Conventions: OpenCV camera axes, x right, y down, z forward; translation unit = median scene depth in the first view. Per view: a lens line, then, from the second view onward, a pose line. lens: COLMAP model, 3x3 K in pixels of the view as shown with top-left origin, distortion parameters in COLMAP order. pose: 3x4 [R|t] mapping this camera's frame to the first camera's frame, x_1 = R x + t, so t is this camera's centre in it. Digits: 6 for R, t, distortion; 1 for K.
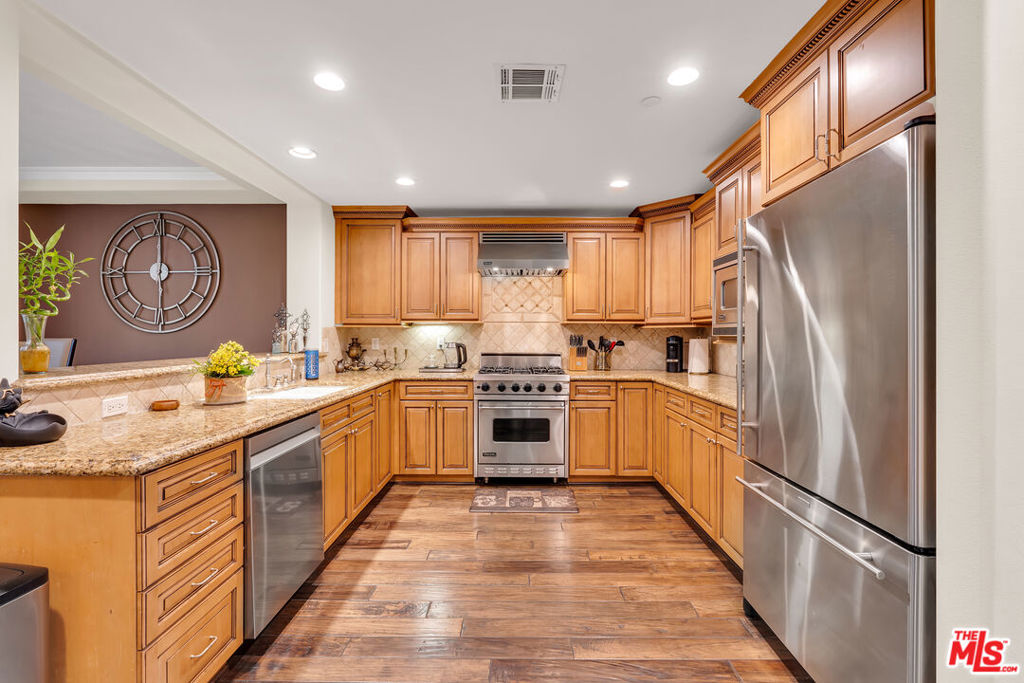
lens RADIAL K [[457.4, 0, 508.9], [0, 457.4, 335.4], [0, 0, 1]] dist [-0.002663, -0.001261]
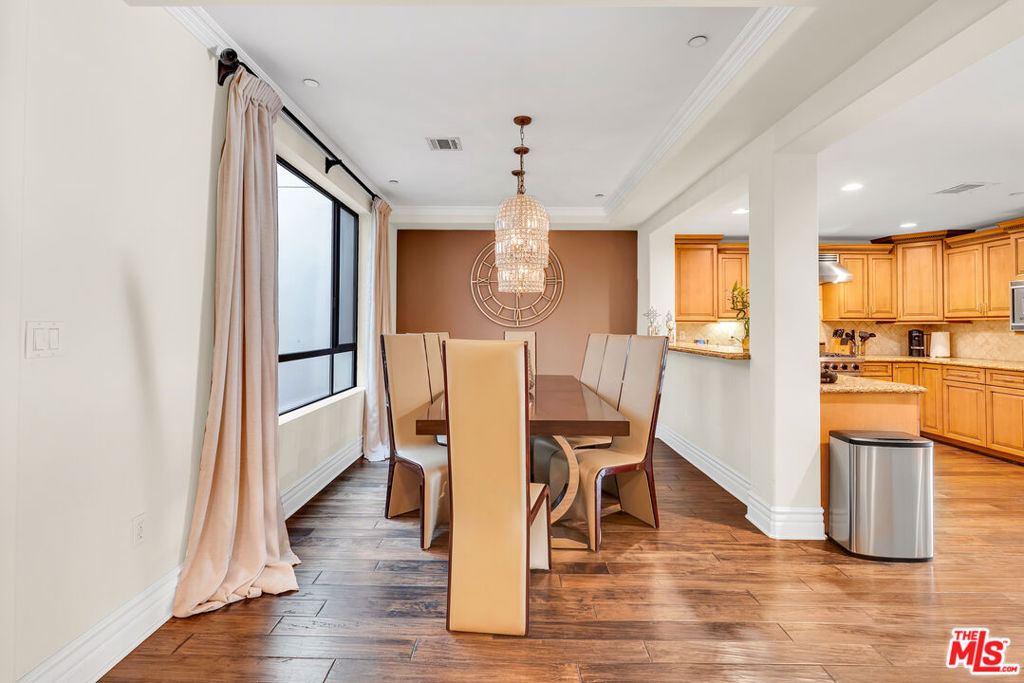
lens RADIAL K [[460.8, 0, 510.6], [0, 460.8, 318.5], [0, 0, 1]] dist [-0.004014, 0.000043]
pose [[0.999980, 0.001392, 0.006093, -0.866896], [-0.001274, 0.999811, -0.019398, -0.004862], [-0.006119, 0.019390, 0.999793, -0.369063]]
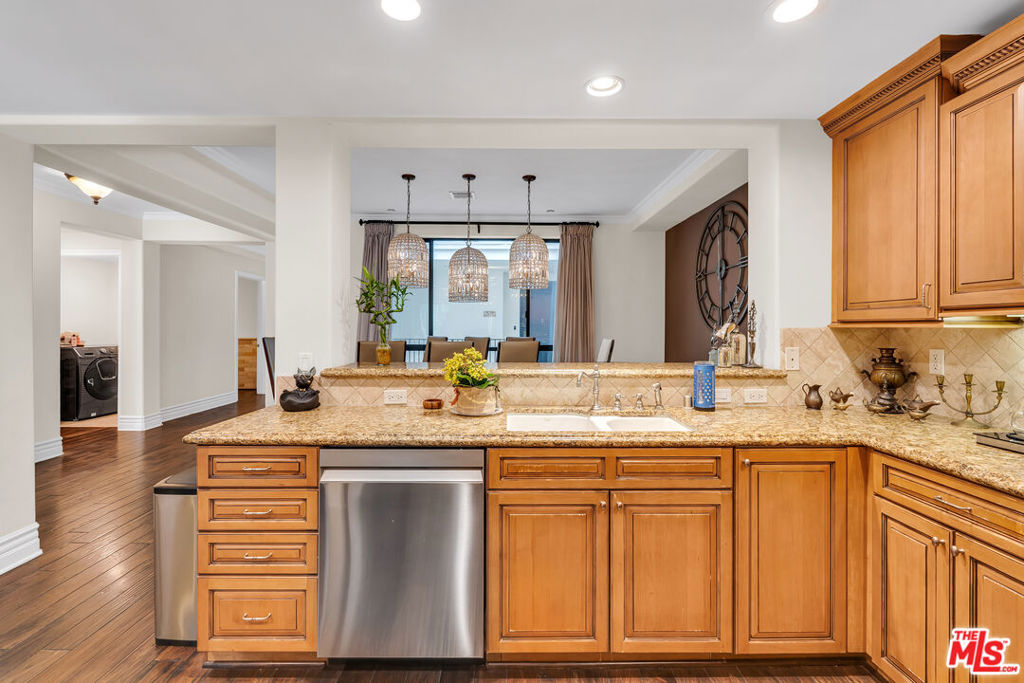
lens RADIAL K [[457.4, 0, 509.5], [0, 457.4, 327.3], [0, 0, 1]] dist [-0.002663, -0.001261]
pose [[0.021105, -0.004357, -0.999768, 0.181328], [-0.005019, 0.999977, -0.004464, -0.014205], [0.999765, 0.005112, 0.021083, 0.594704]]
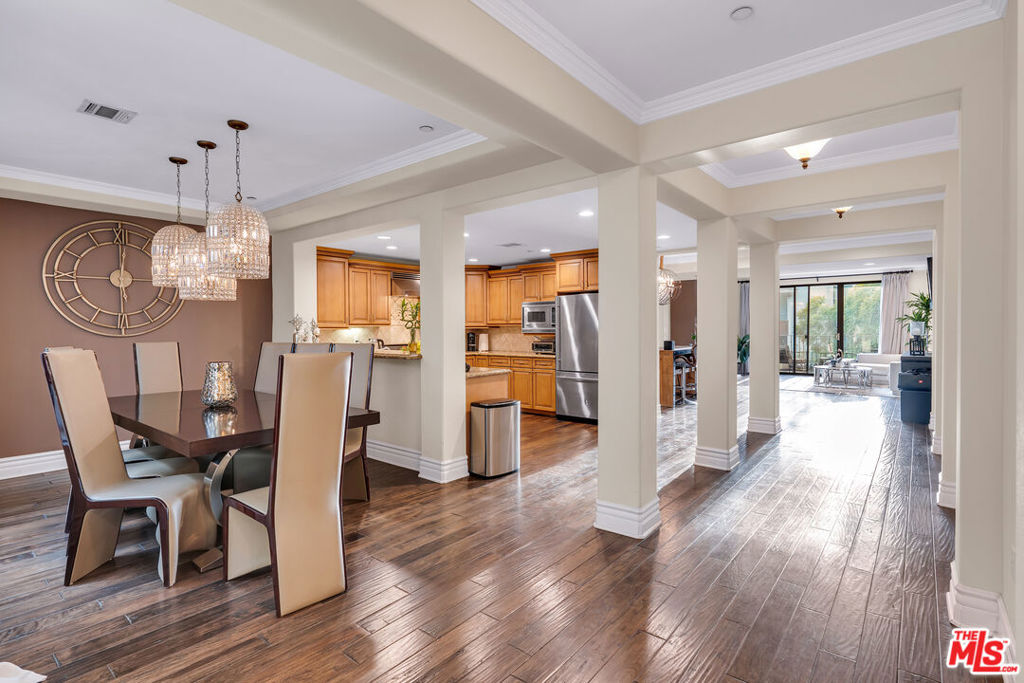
lens RADIAL K [[485.1, 0, 504.7], [0, 485.1, 336.1], [0, 0, 1]] dist [-0.022595, 0.001079]
pose [[0.634072, -0.019851, 0.773019, -1.160745], [0.010194, 0.999798, 0.017313, -0.018379], [-0.773207, -0.003097, 0.634146, -0.427241]]
